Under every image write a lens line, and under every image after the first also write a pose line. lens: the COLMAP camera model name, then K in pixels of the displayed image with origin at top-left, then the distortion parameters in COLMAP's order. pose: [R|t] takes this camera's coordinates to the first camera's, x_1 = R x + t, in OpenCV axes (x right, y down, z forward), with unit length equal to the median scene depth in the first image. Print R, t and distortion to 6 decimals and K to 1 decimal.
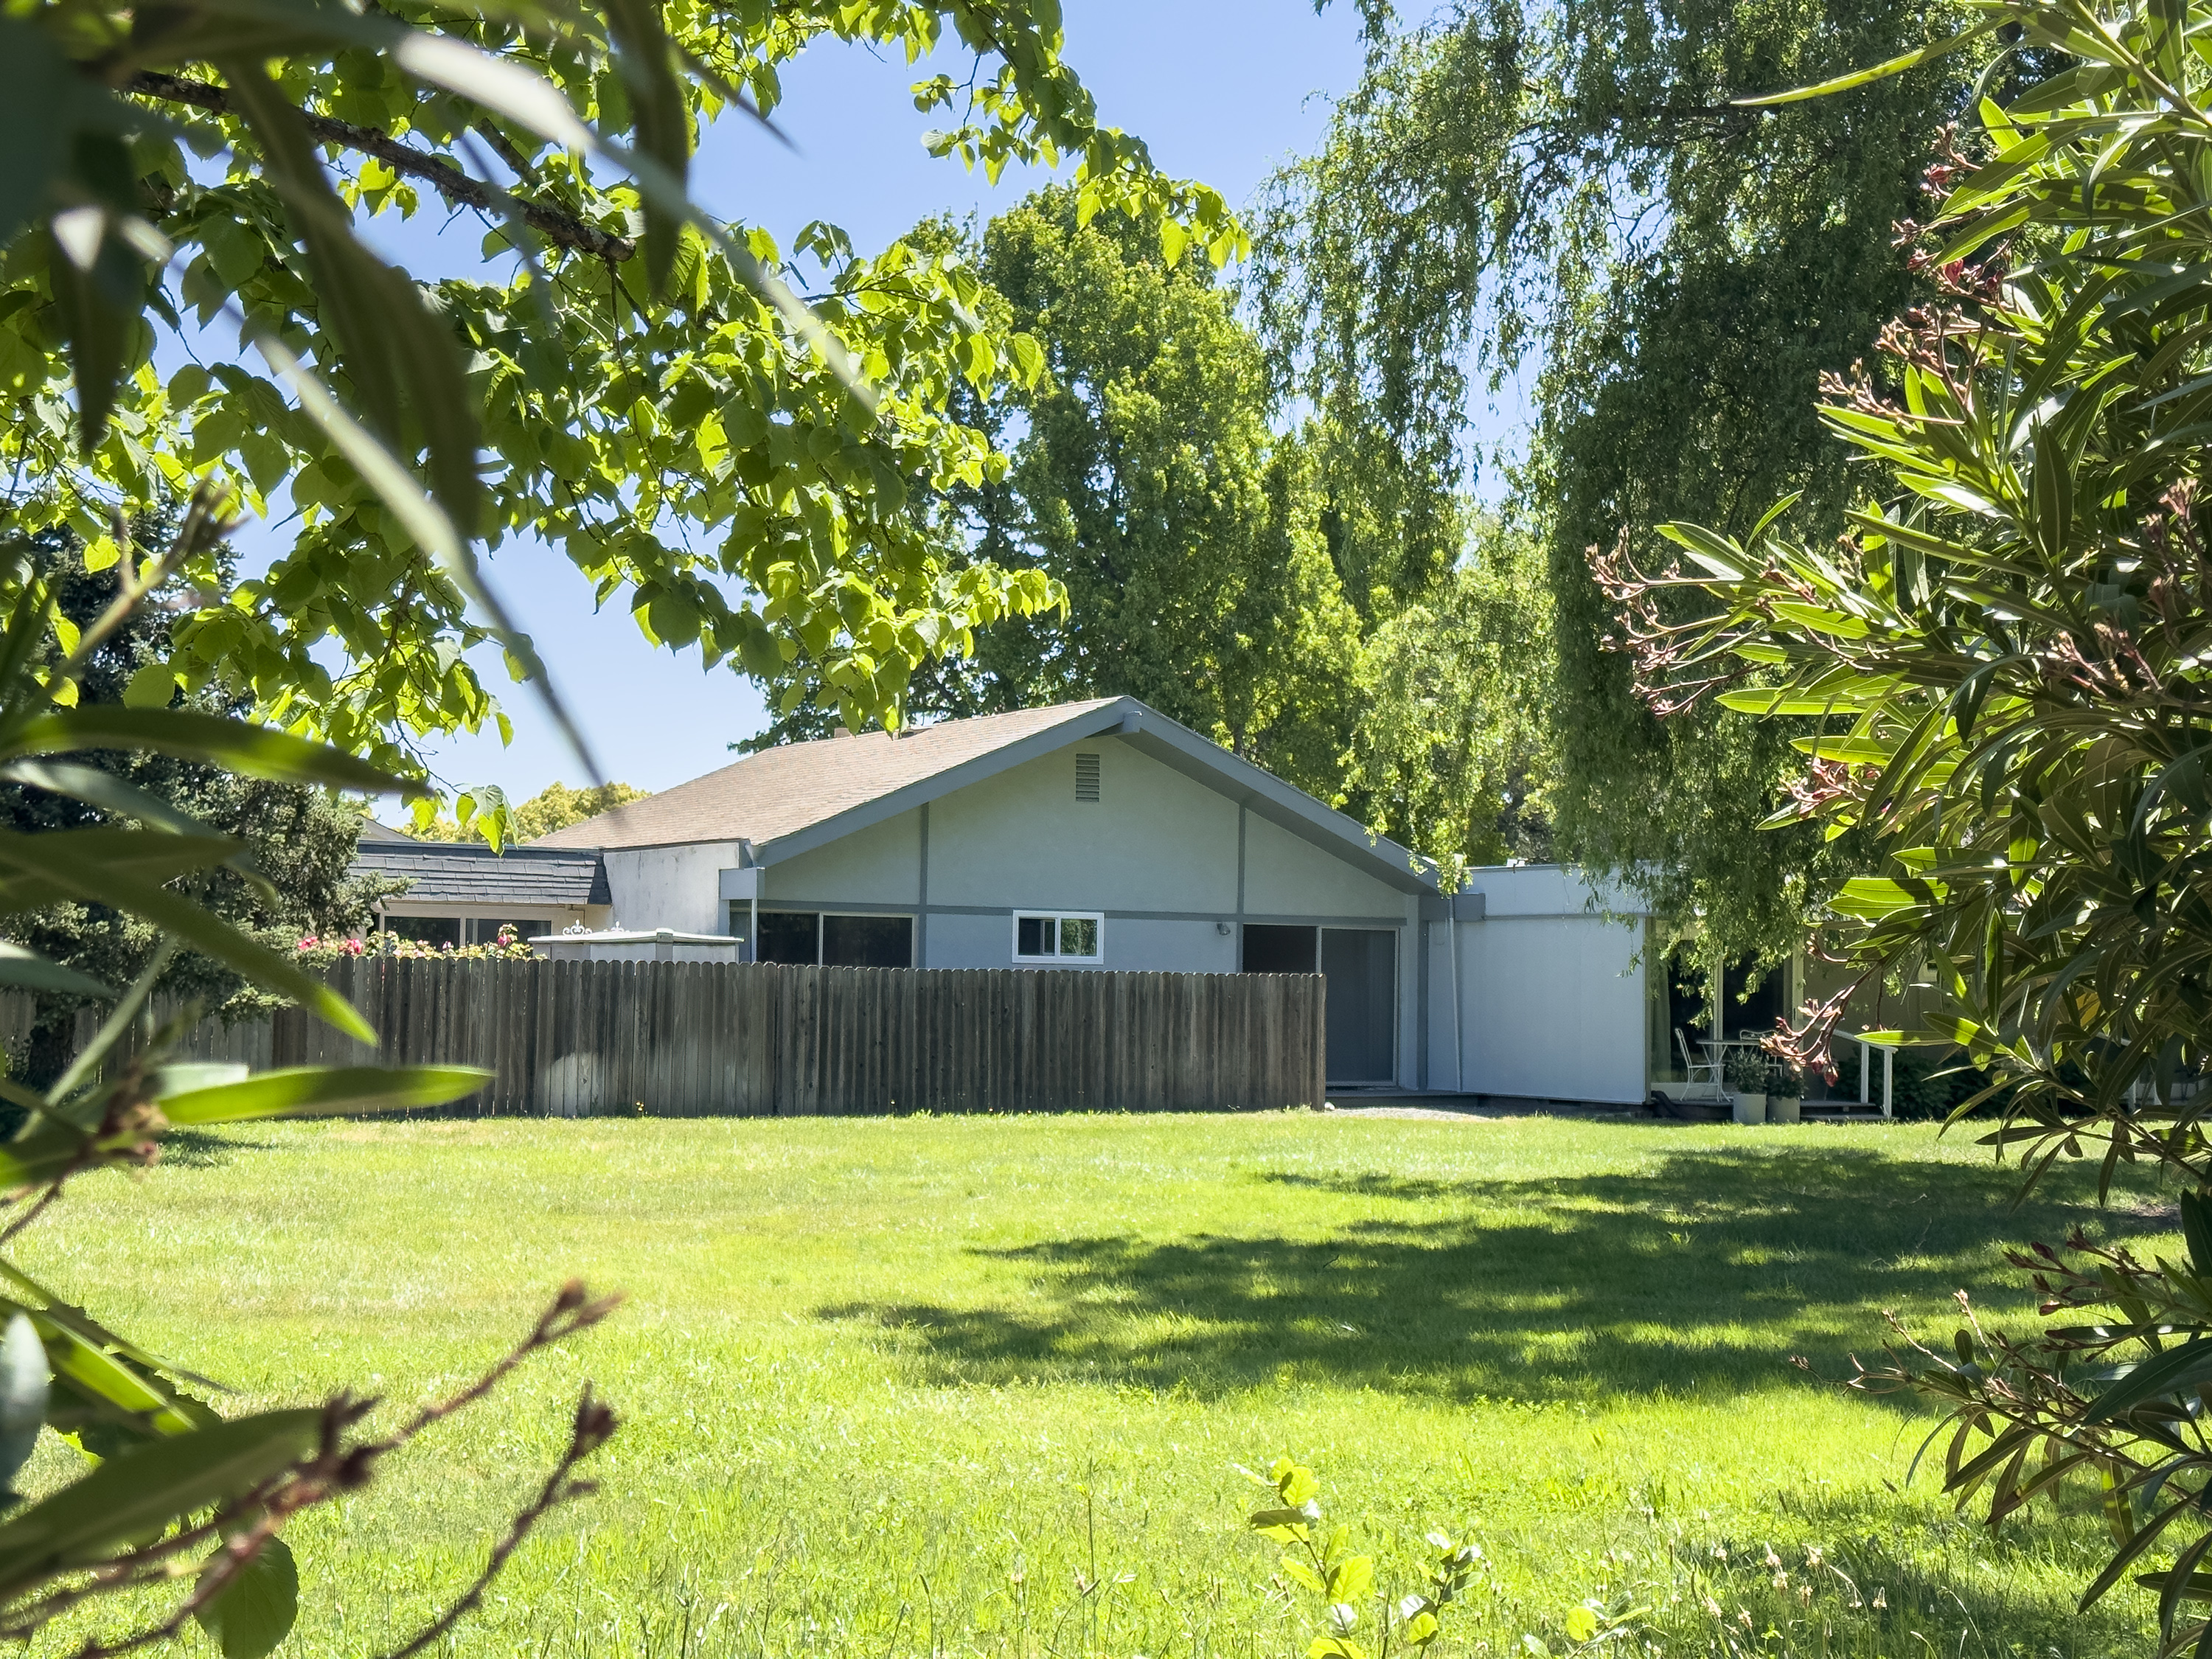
lens RADIAL K [[3086.8, 0, 1105.4], [0, 3086.8, 831.0], [0, 0, 1]] dist [0.010772, 0.000000]
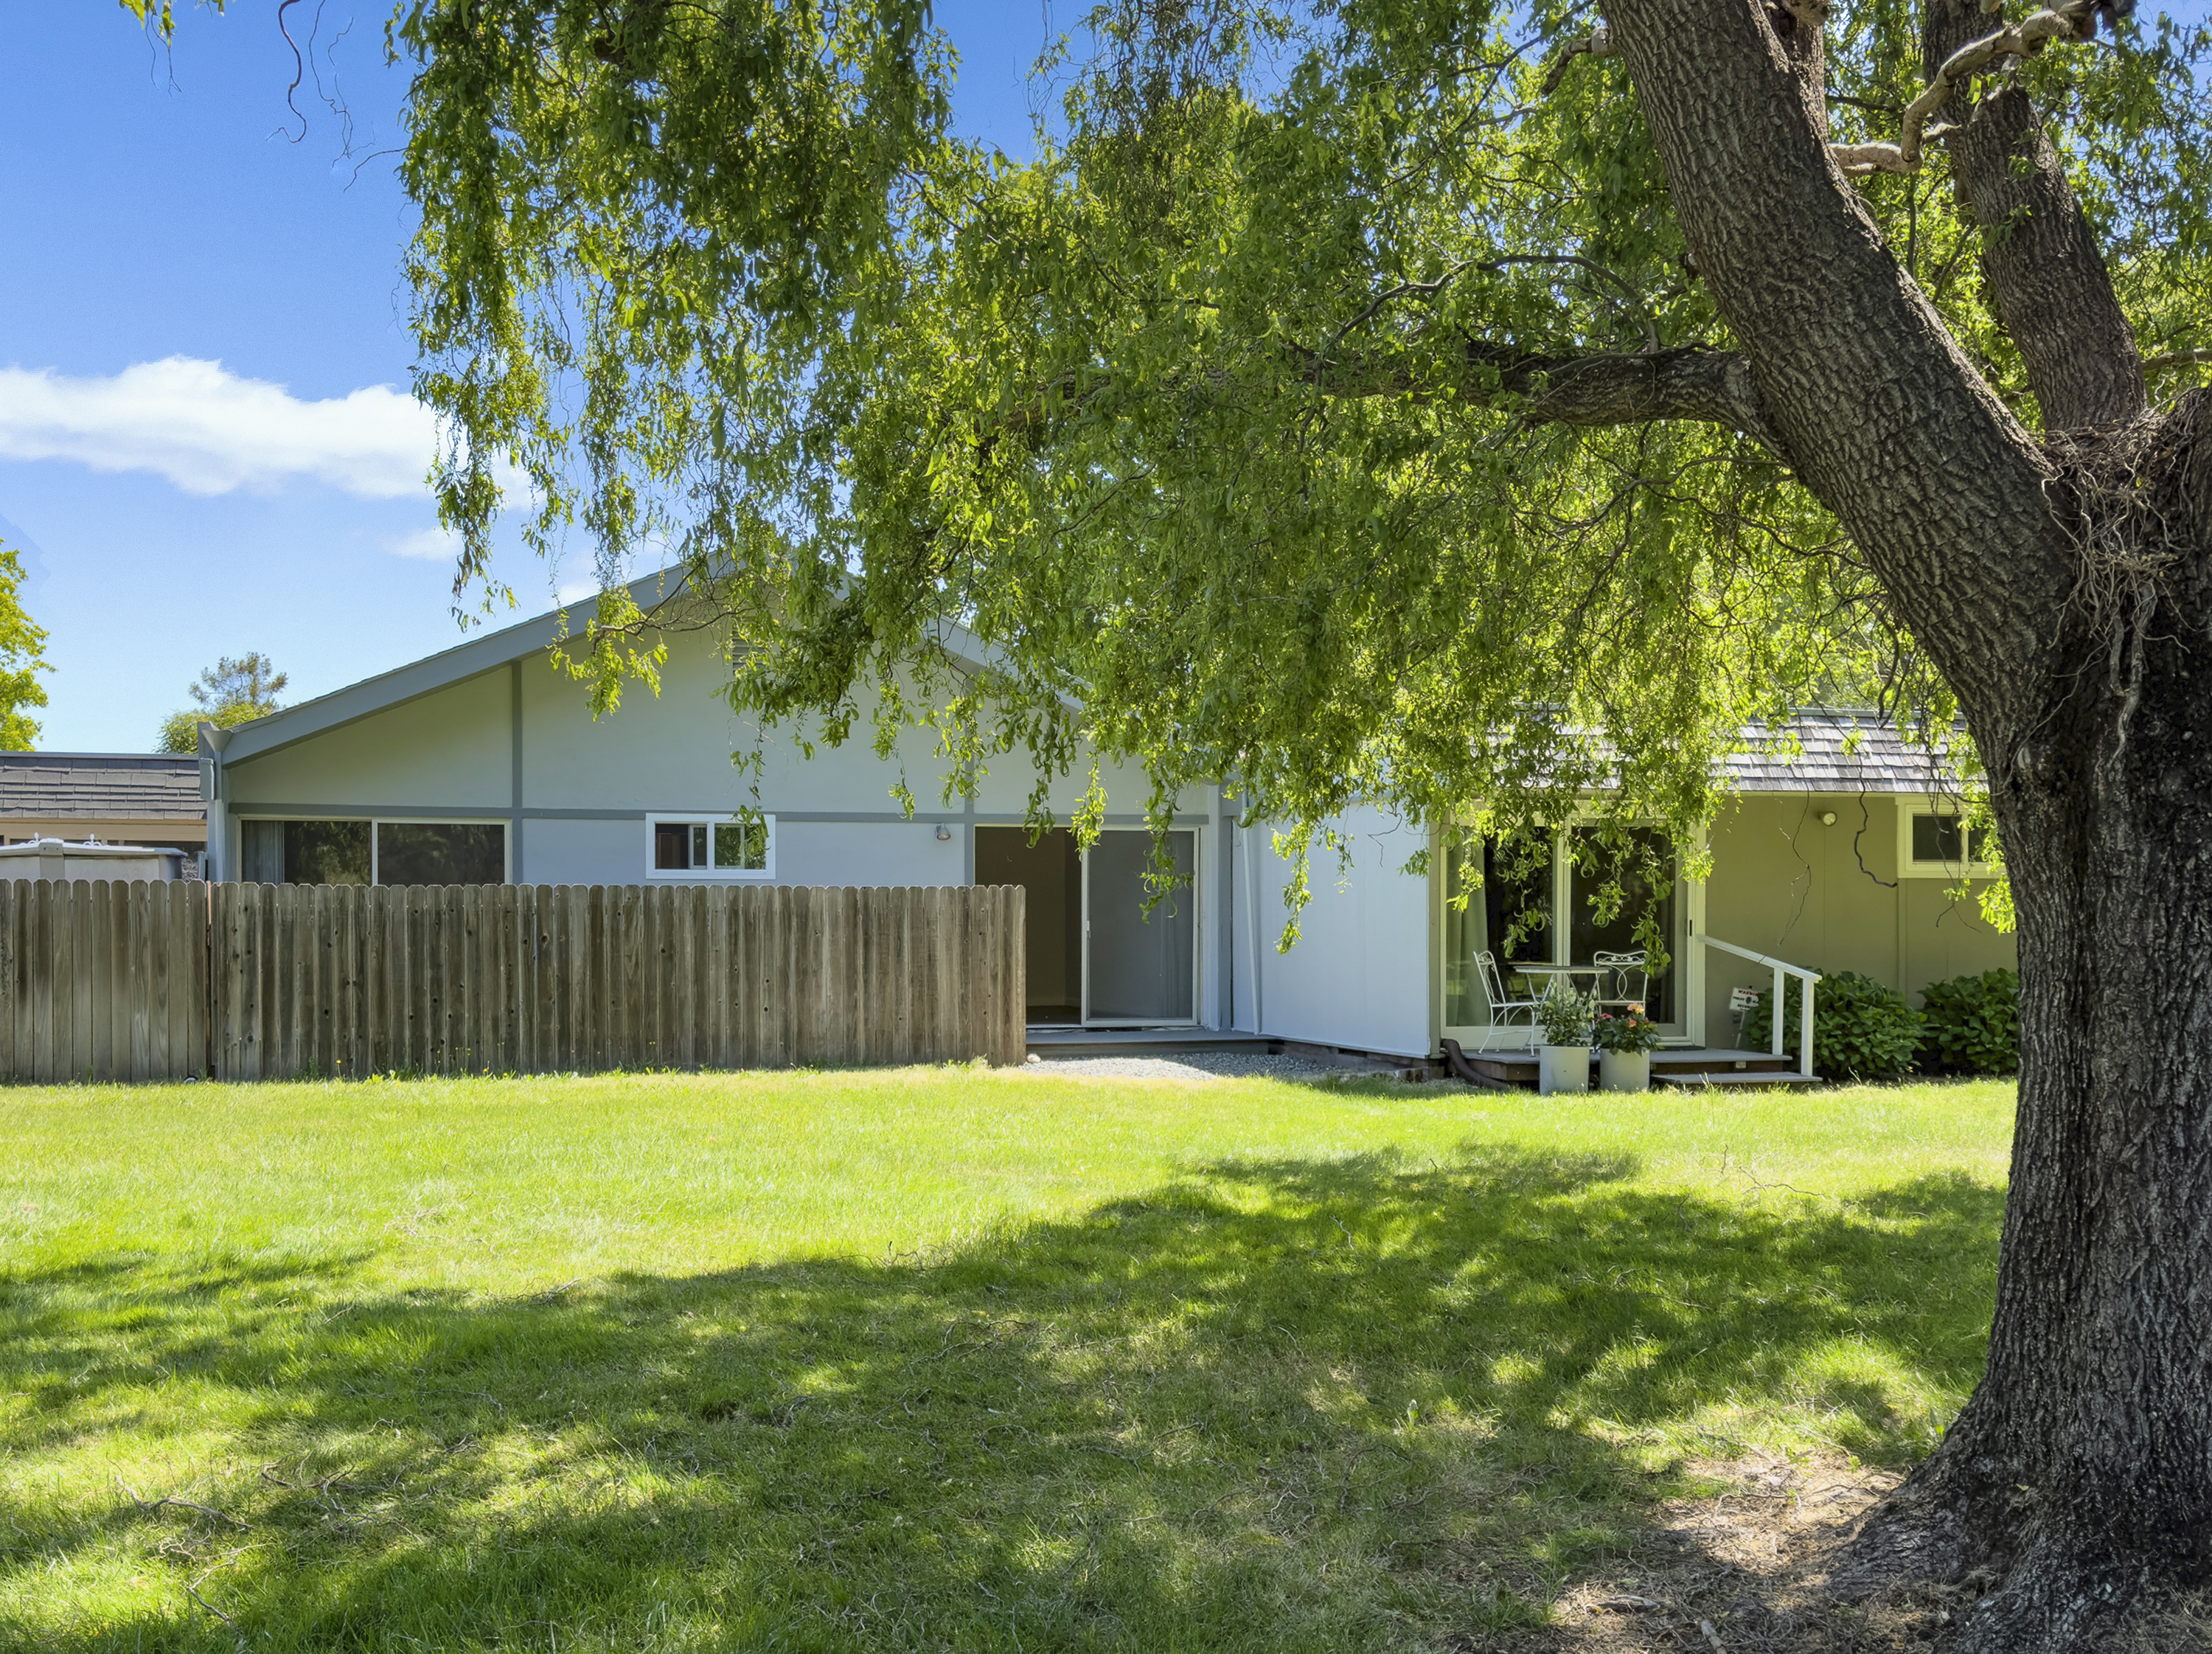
lens RADIAL K [[1904.4, 0, 1107.4], [0, 1904.4, 827.0], [0, 0, 1]] dist [-0.001184, -0.002125]
pose [[0.971710, -0.025369, -0.234813, 0.206531], [0.025246, 0.999675, -0.003529, 0.034469], [0.234826, -0.002499, 0.972034, 0.555159]]
